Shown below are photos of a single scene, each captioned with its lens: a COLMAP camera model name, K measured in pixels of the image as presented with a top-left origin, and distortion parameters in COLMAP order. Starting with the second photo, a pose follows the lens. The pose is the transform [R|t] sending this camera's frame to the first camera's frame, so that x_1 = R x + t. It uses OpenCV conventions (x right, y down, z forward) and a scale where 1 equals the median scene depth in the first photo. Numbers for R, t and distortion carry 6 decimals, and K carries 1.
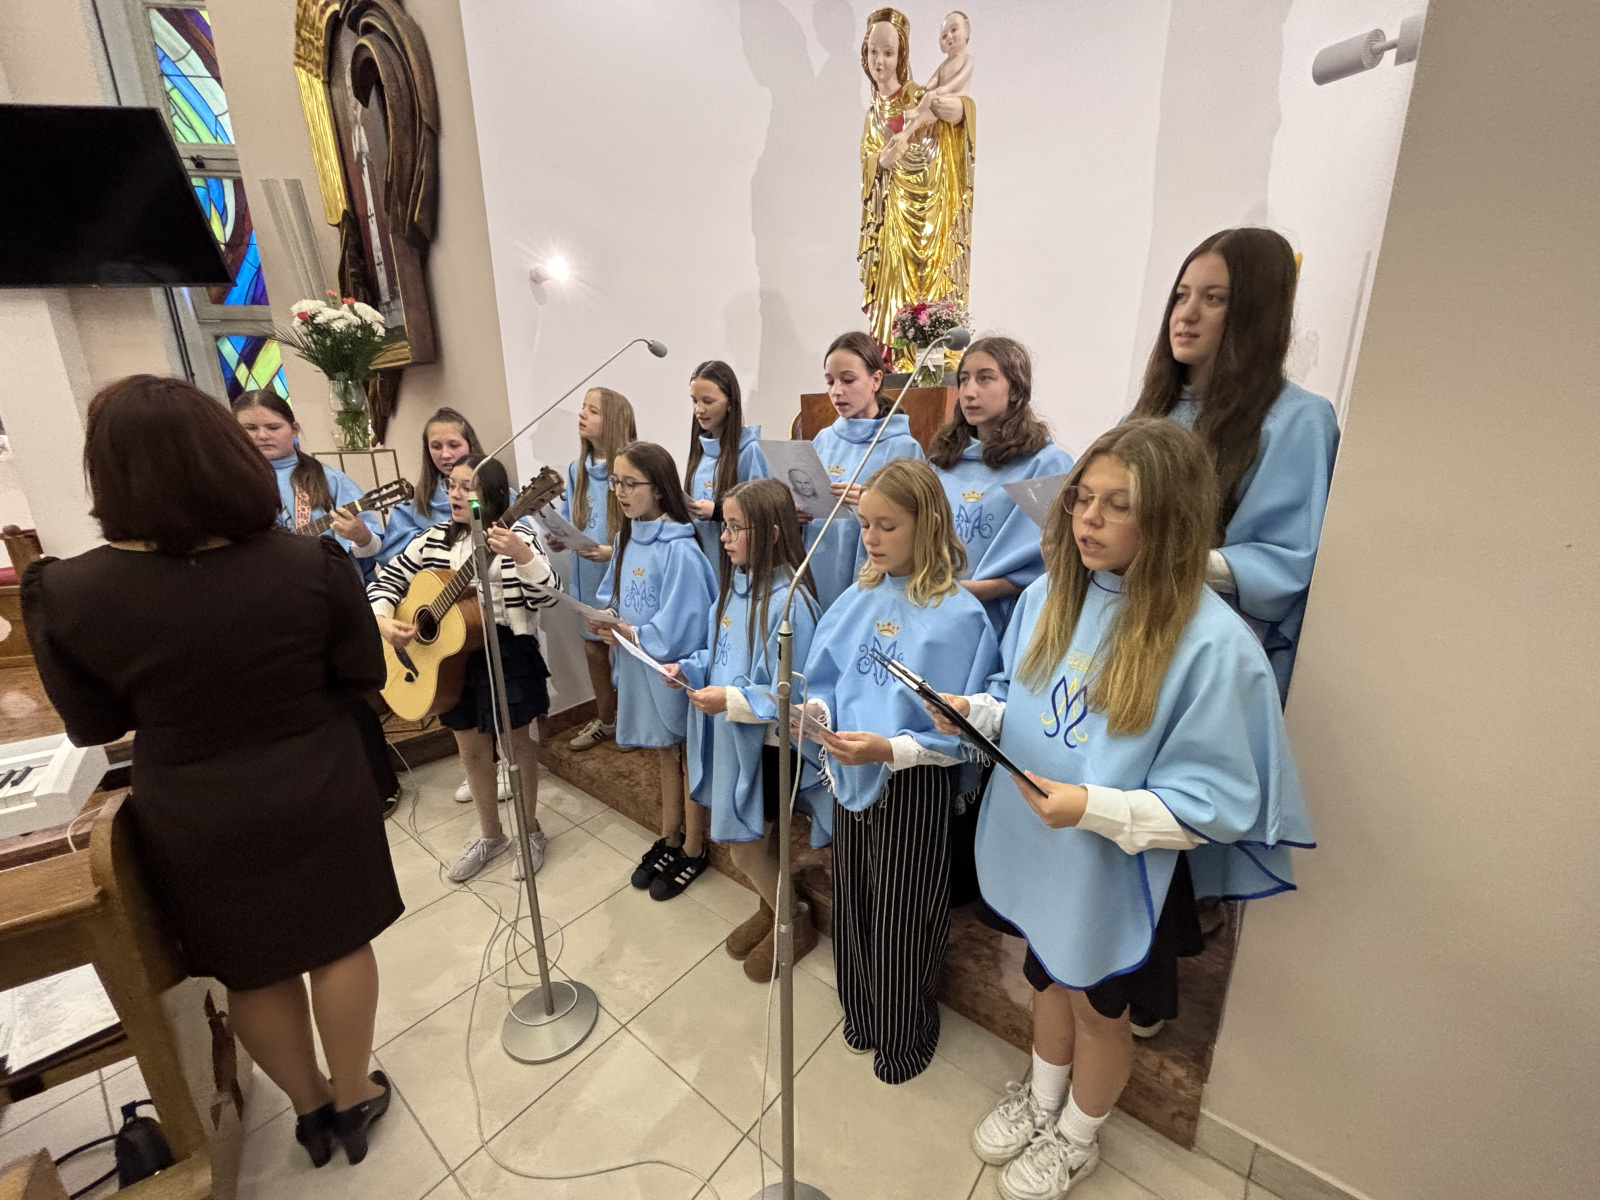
lens RADIAL K [[646.1, 0, 802.4], [0, 646.1, 594.1], [0, 0, 1]] dist [0.009399, -0.004499]
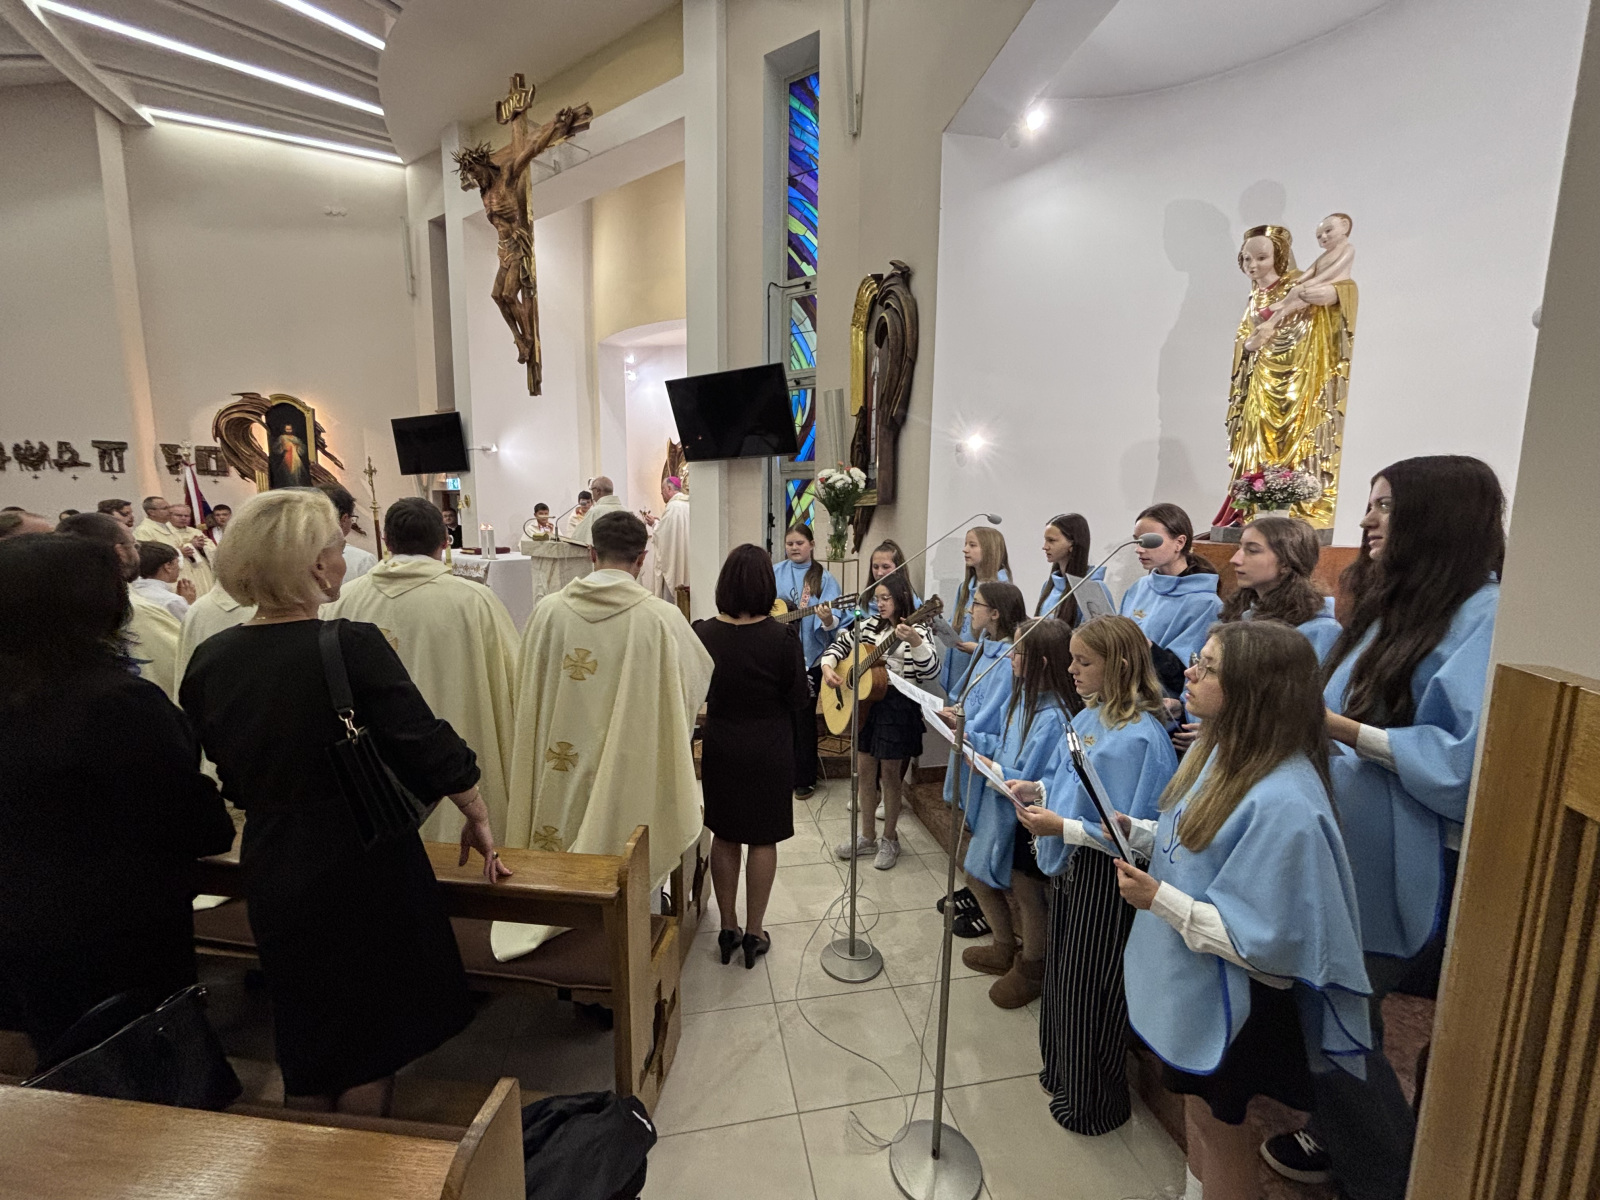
lens RADIAL K [[646.1, 0, 802.4], [0, 646.1, 594.1], [0, 0, 1]] dist [0.009399, -0.004499]
pose [[0.762891, 0.102216, -0.638396, 0.253494], [-0.189087, 0.979524, -0.069127, -0.020952], [0.618258, 0.173449, 0.766598, -0.223616]]
